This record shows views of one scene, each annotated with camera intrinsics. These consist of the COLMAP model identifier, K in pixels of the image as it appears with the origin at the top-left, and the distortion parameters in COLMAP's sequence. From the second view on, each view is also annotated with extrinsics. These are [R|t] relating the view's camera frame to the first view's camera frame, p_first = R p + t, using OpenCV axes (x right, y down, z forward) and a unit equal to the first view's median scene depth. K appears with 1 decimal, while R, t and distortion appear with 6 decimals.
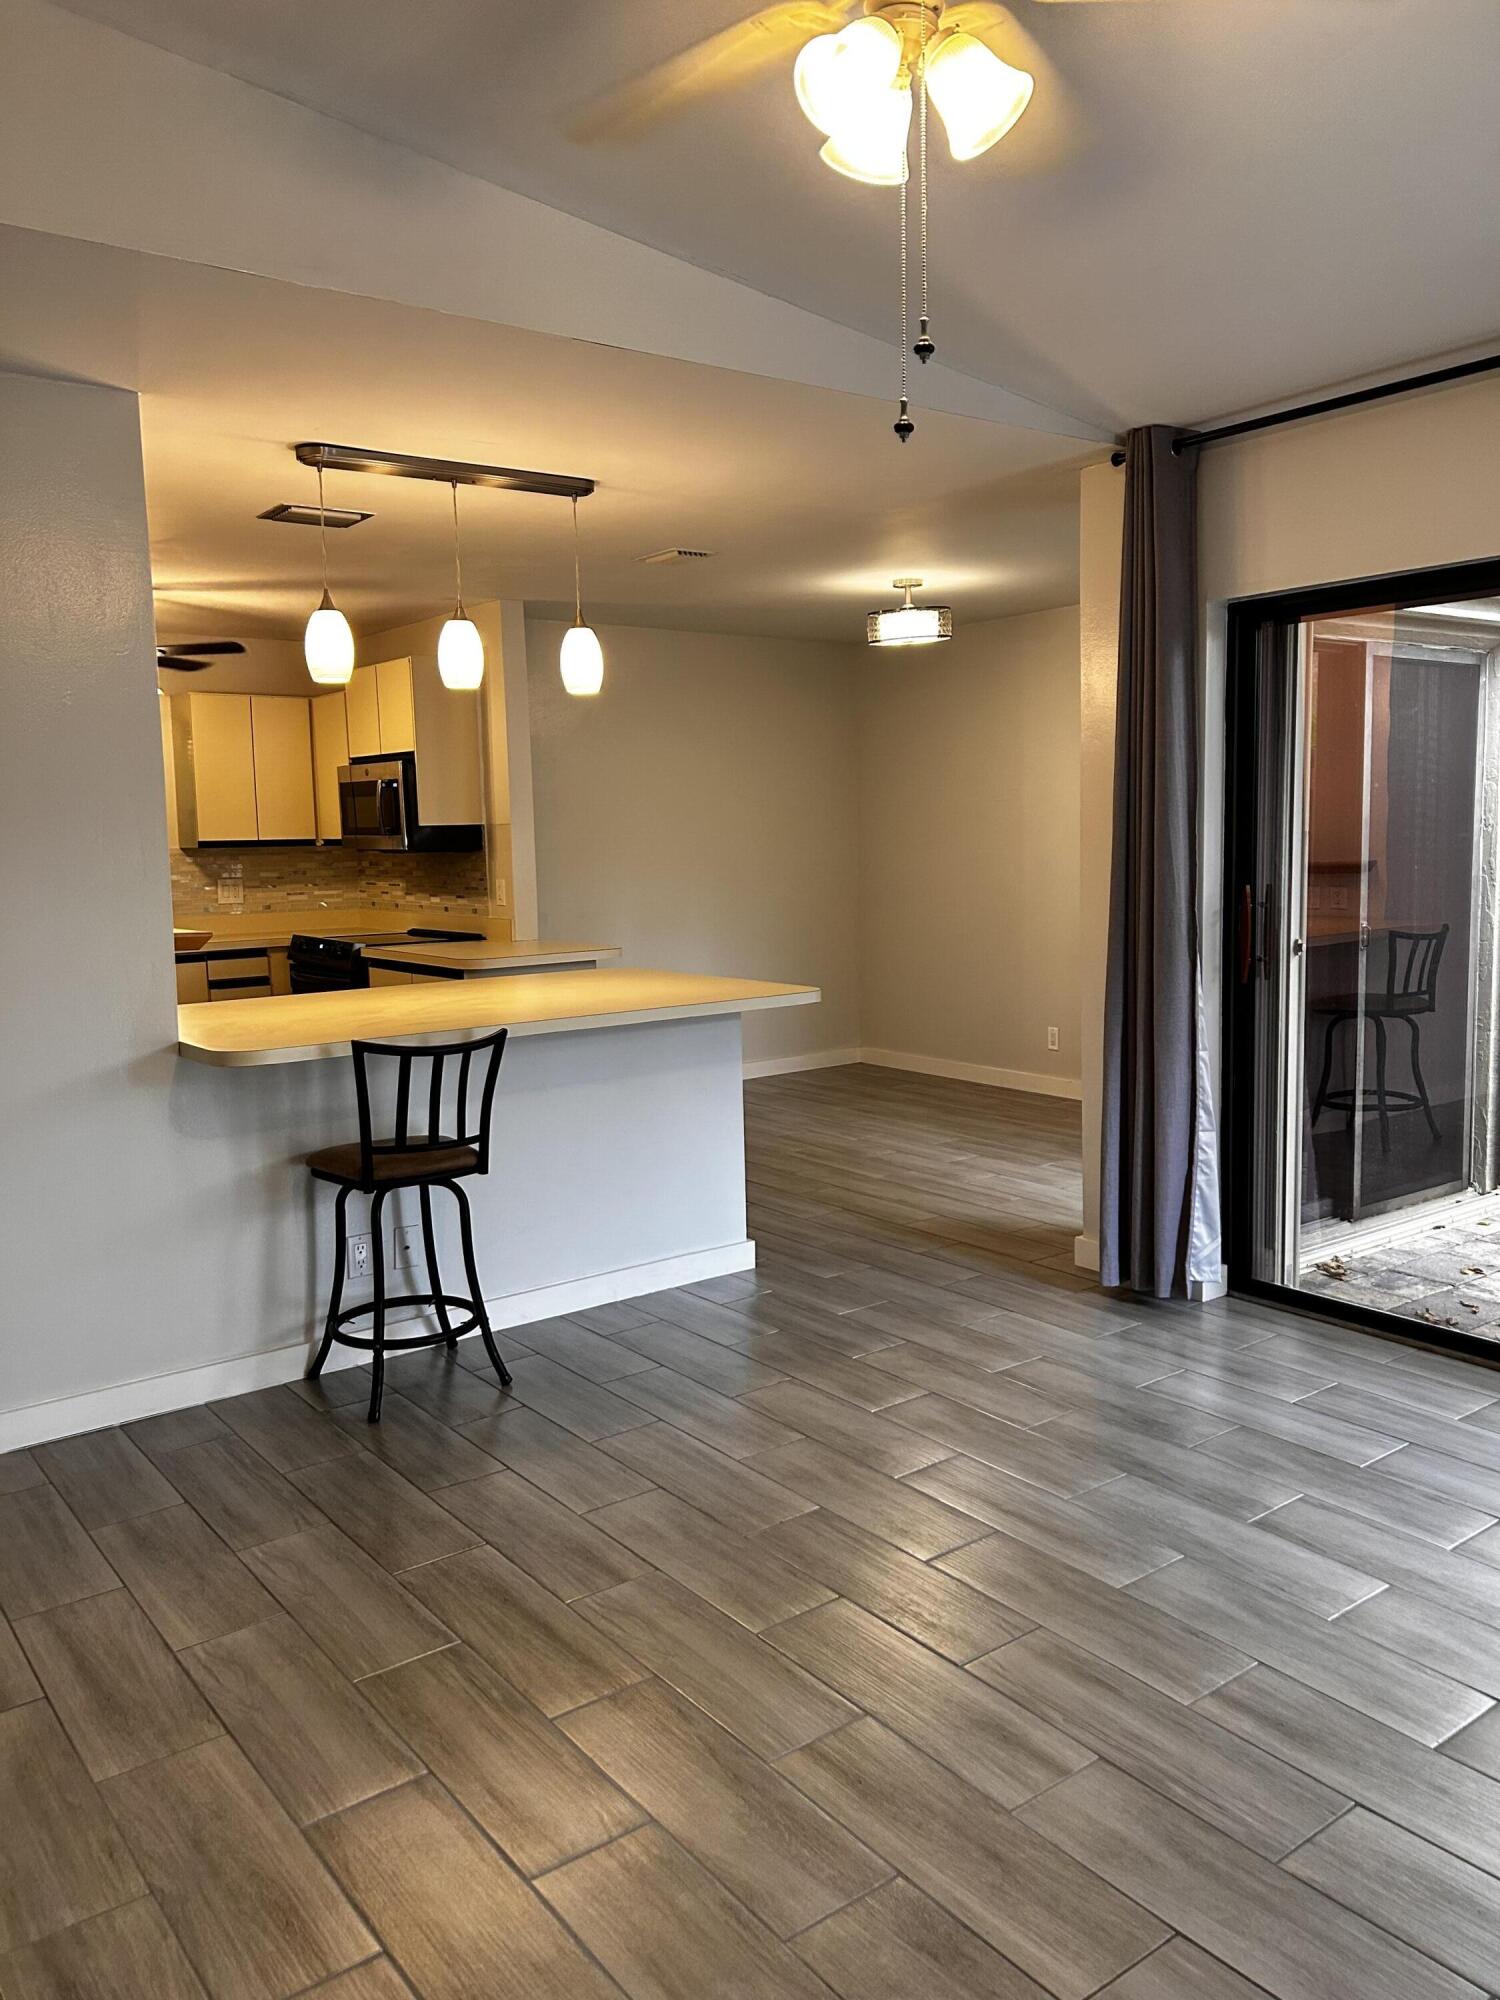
lens RADIAL K [[1509.5, 0, 742.1], [0, 1509.5, 1000.8], [0, 0, 1]] dist [0.079321, -0.041029]
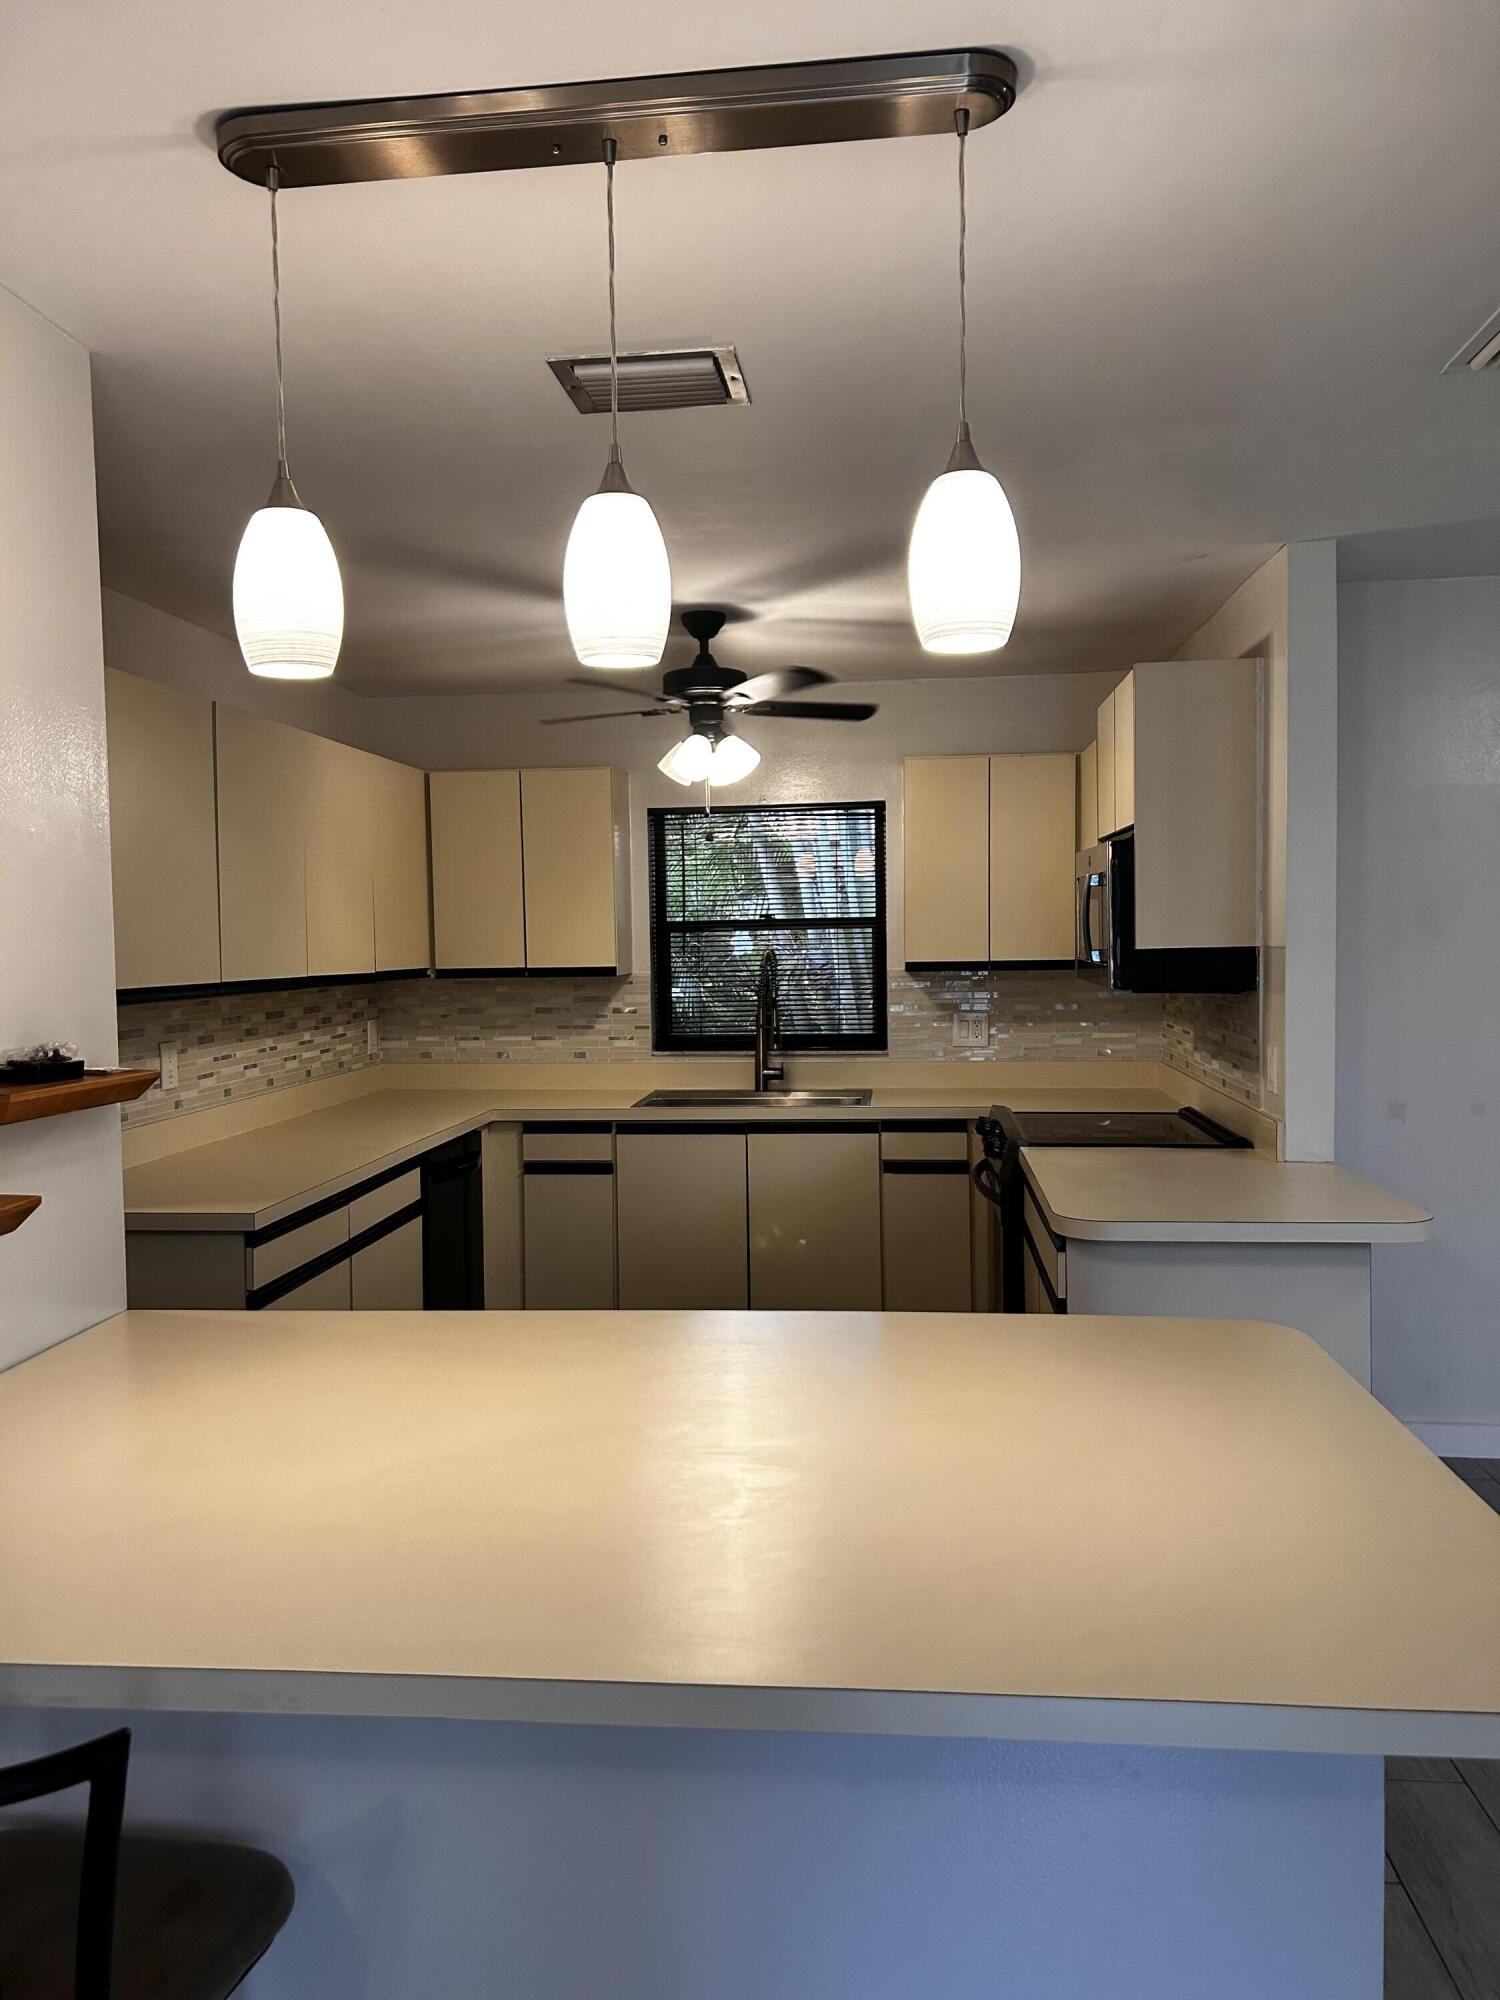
lens RADIAL K [[1509.5, 0, 739.8], [0, 1509.5, 993.6], [0, 0, 1]] dist [0.079321, -0.041029]
pose [[0.743847, 0.040708, -0.667109, 0.062401], [-0.080448, 0.996340, -0.028904, -0.062001], [0.663490, 0.075168, 0.744399, 0.414805]]
